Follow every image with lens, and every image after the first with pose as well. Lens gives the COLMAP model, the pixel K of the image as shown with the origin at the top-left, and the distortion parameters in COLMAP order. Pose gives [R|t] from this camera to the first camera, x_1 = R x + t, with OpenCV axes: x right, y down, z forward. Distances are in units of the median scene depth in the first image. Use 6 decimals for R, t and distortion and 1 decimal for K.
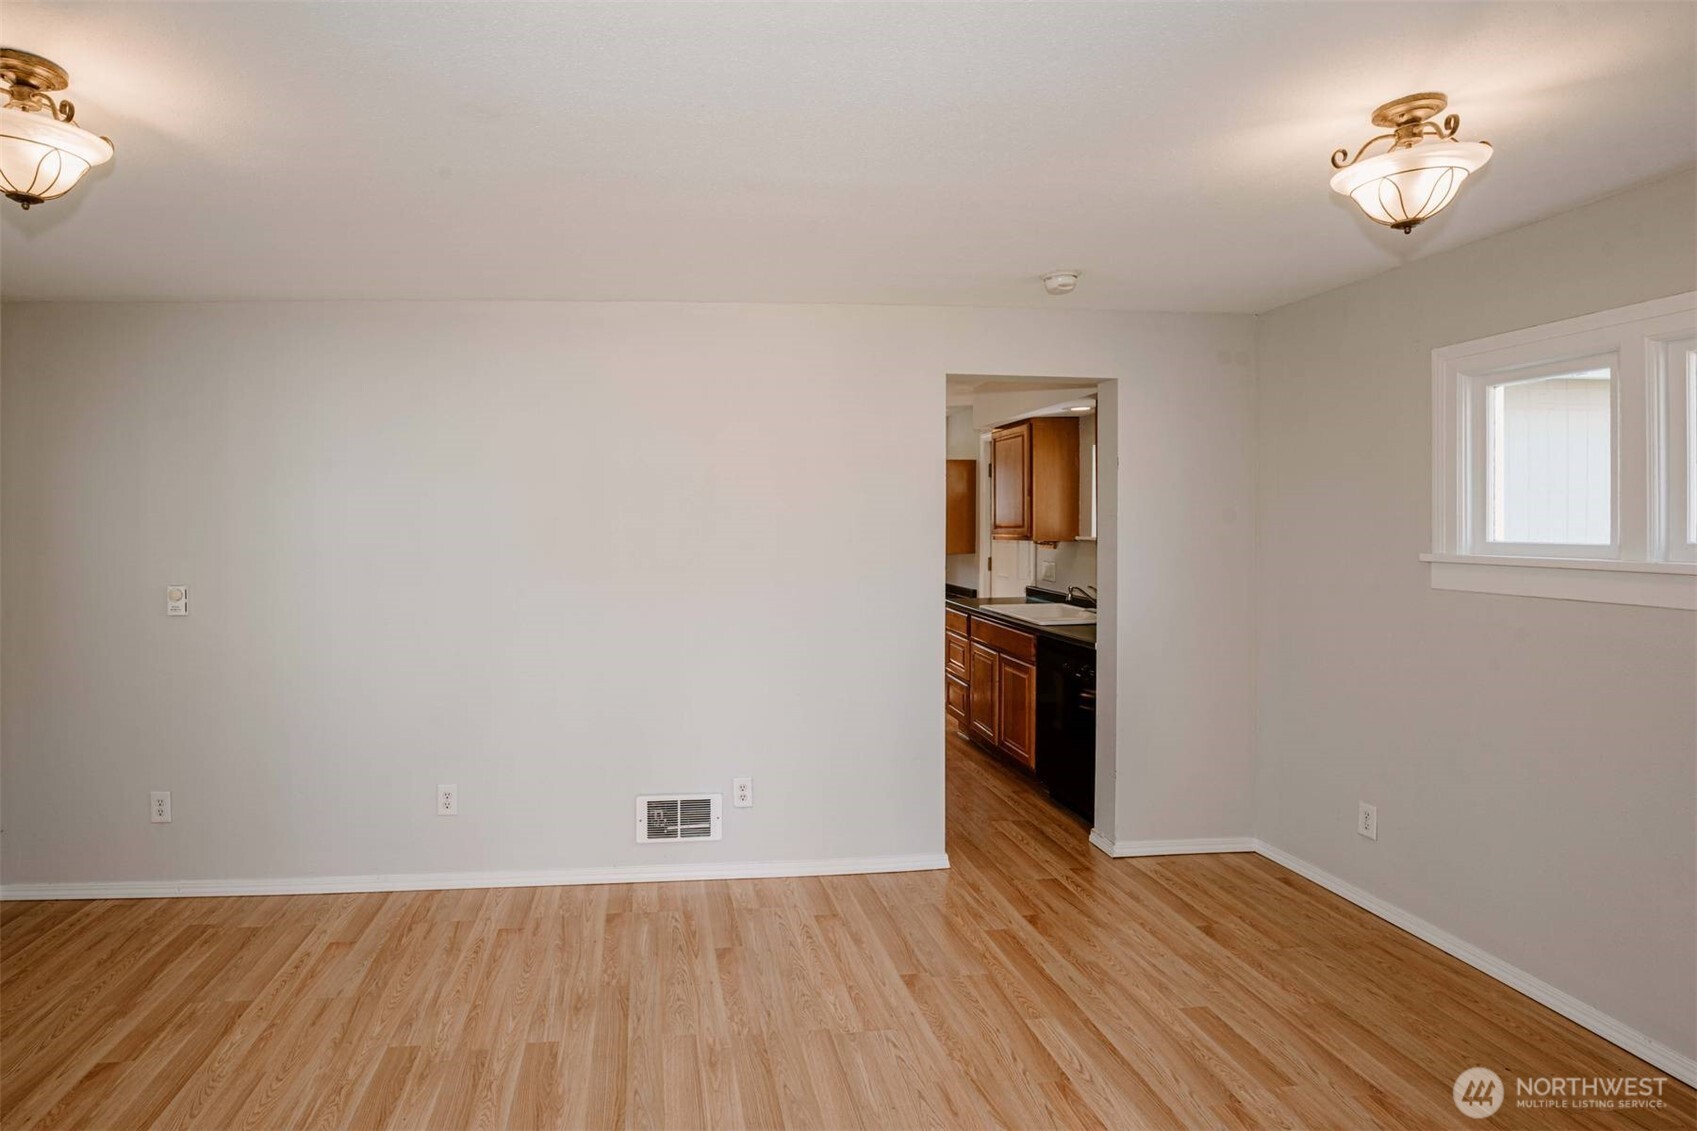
lens RADIAL K [[837.7, 0, 689.8], [0, 837.7, 512.3], [0, 0, 1]] dist [-0.025989, -0.001029]
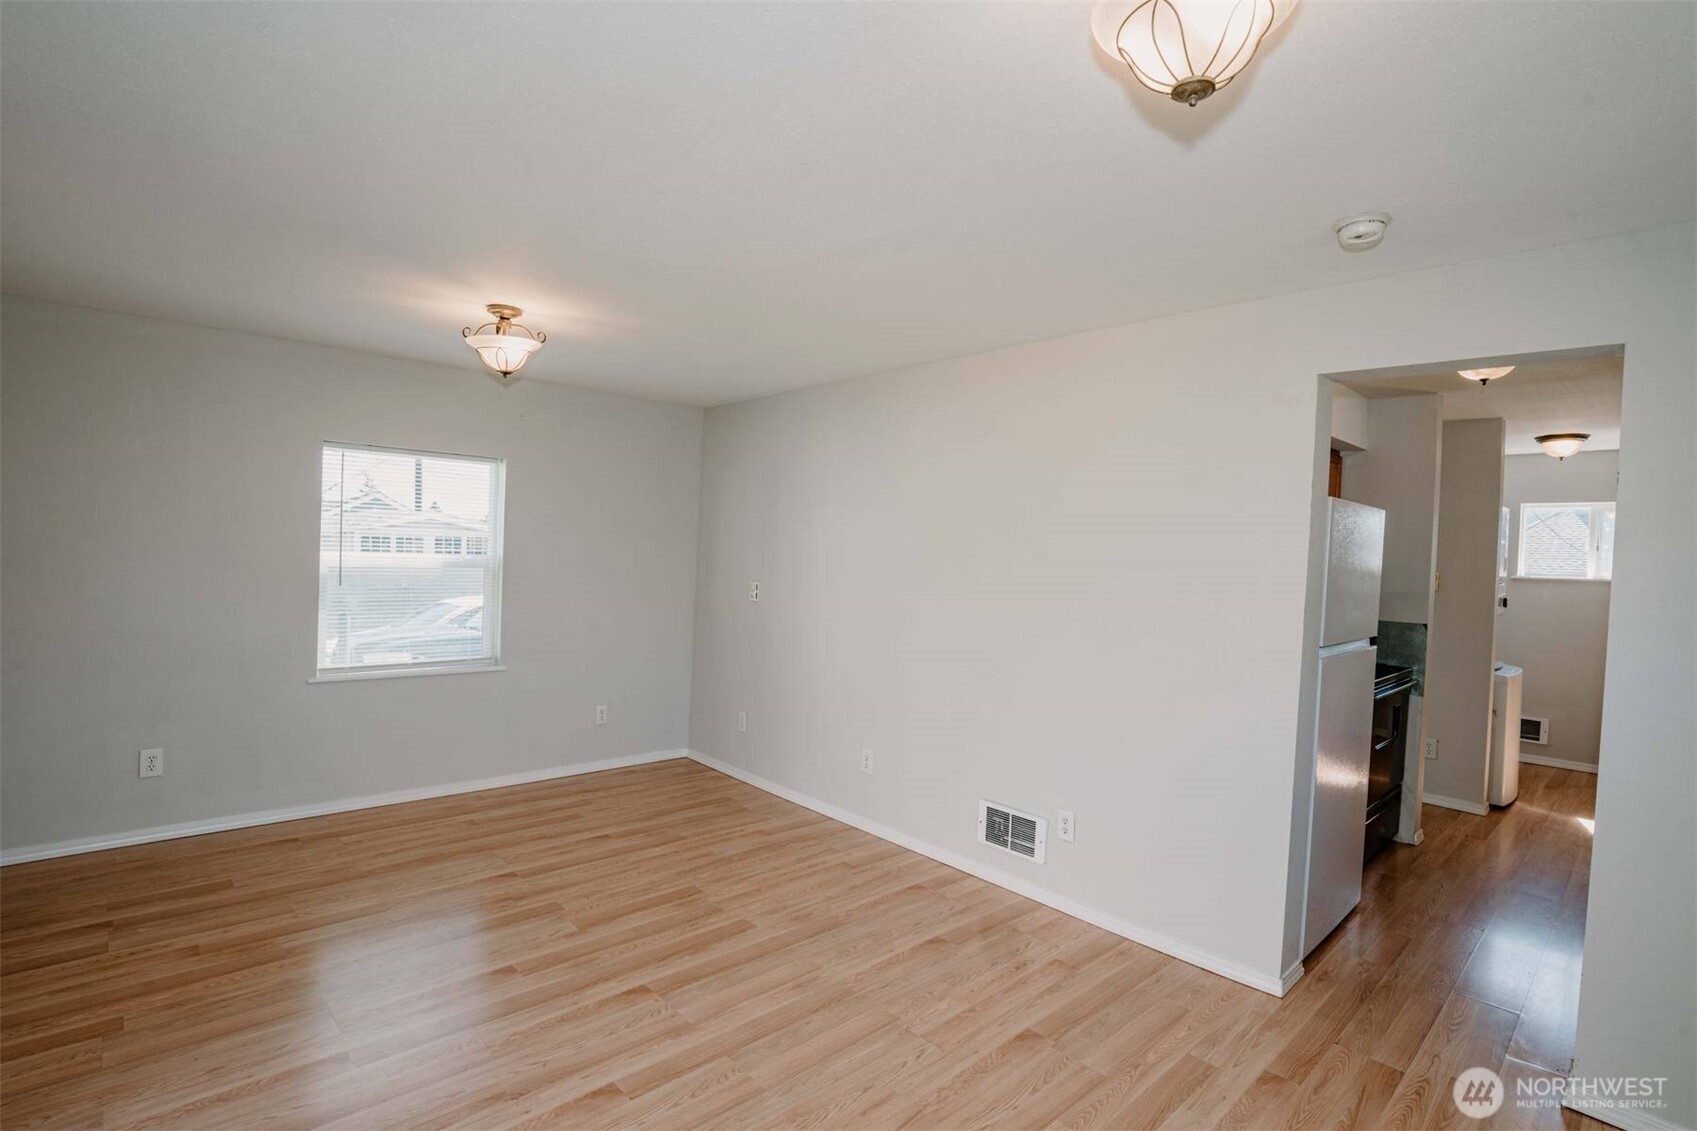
lens RADIAL K [[782.3, 0, 850.7], [0, 782.3, 557.6], [0, 0, 1]] dist [-0.024265, 0.000572]
pose [[0.634791, 0.038746, -0.771712, 0.741006], [-0.035206, 0.999155, 0.021206, 0.007556], [0.771882, 0.013708, 0.635618, 0.256674]]
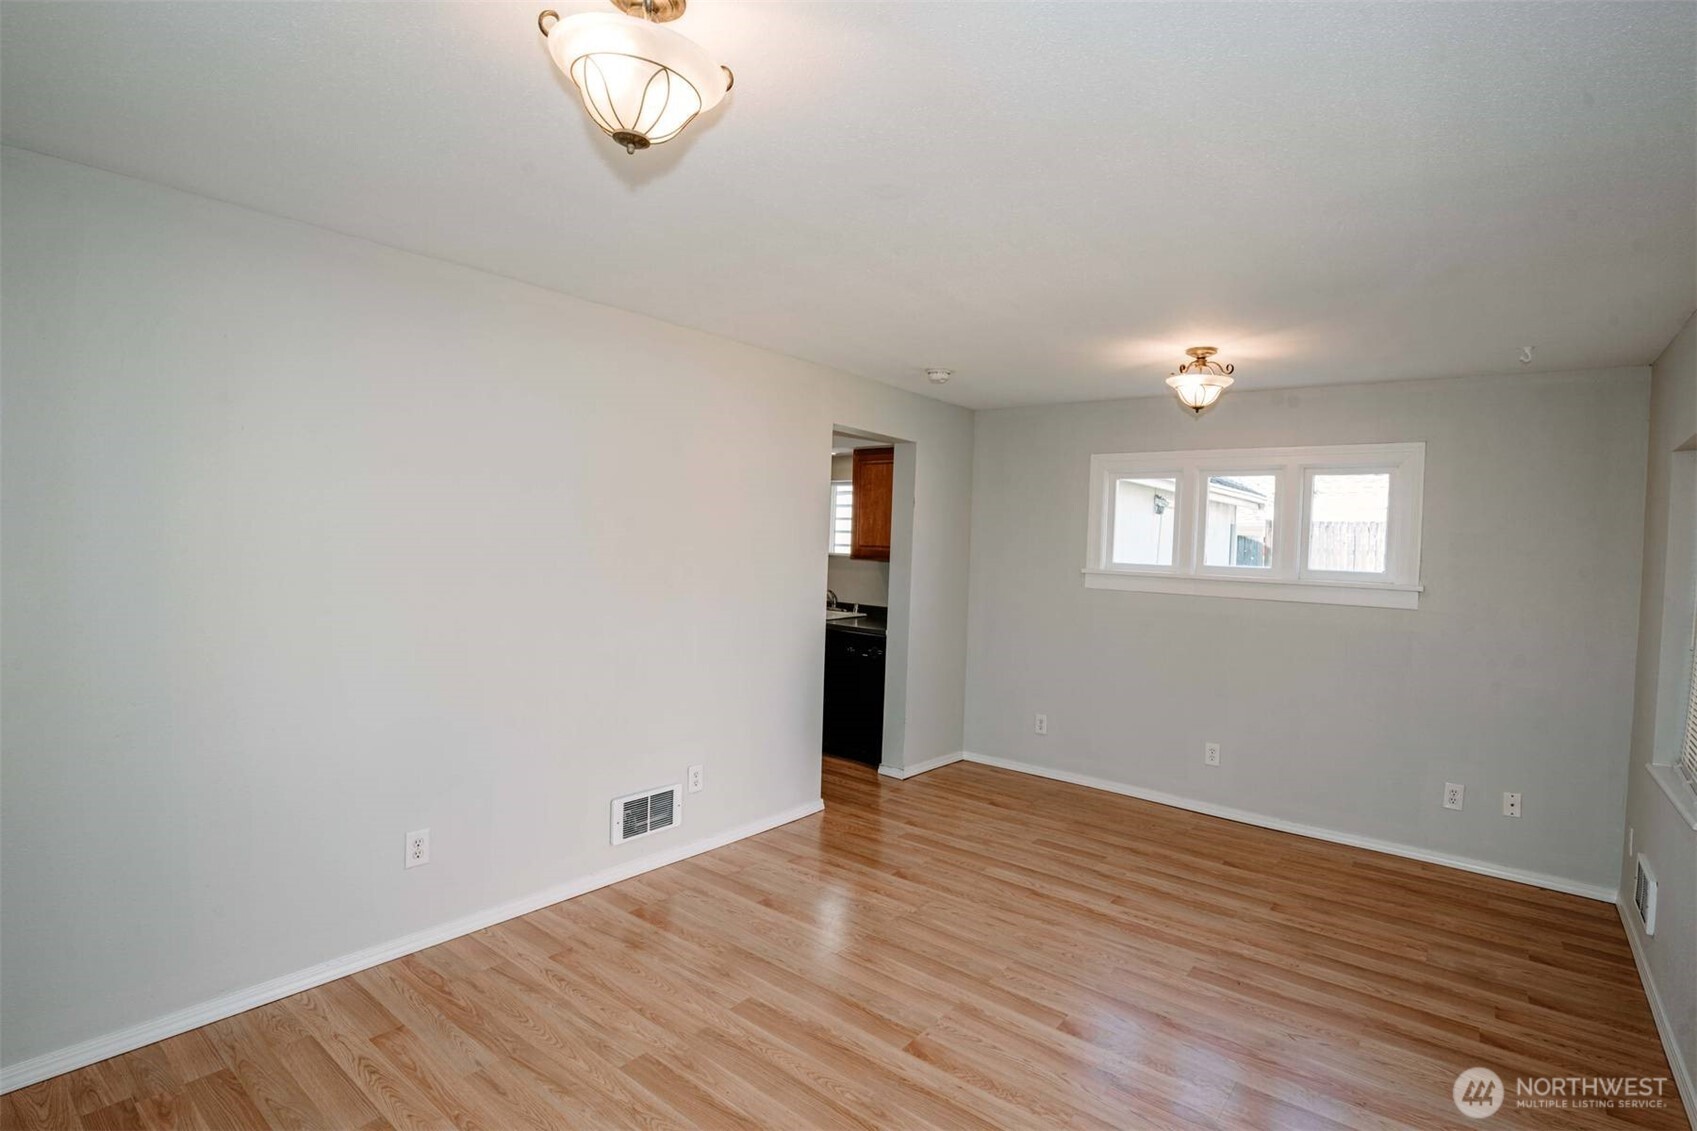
lens RADIAL K [[834.0, 0, 865.3], [0, 834.0, 551.2], [0, 0, 1]] dist [-0.026417, 0.000734]
pose [[0.668104, 0.022536, 0.743726, -0.752106], [-0.048130, 0.998757, 0.012972, 0.011540], [-0.742510, -0.044463, 0.668358, 0.135644]]
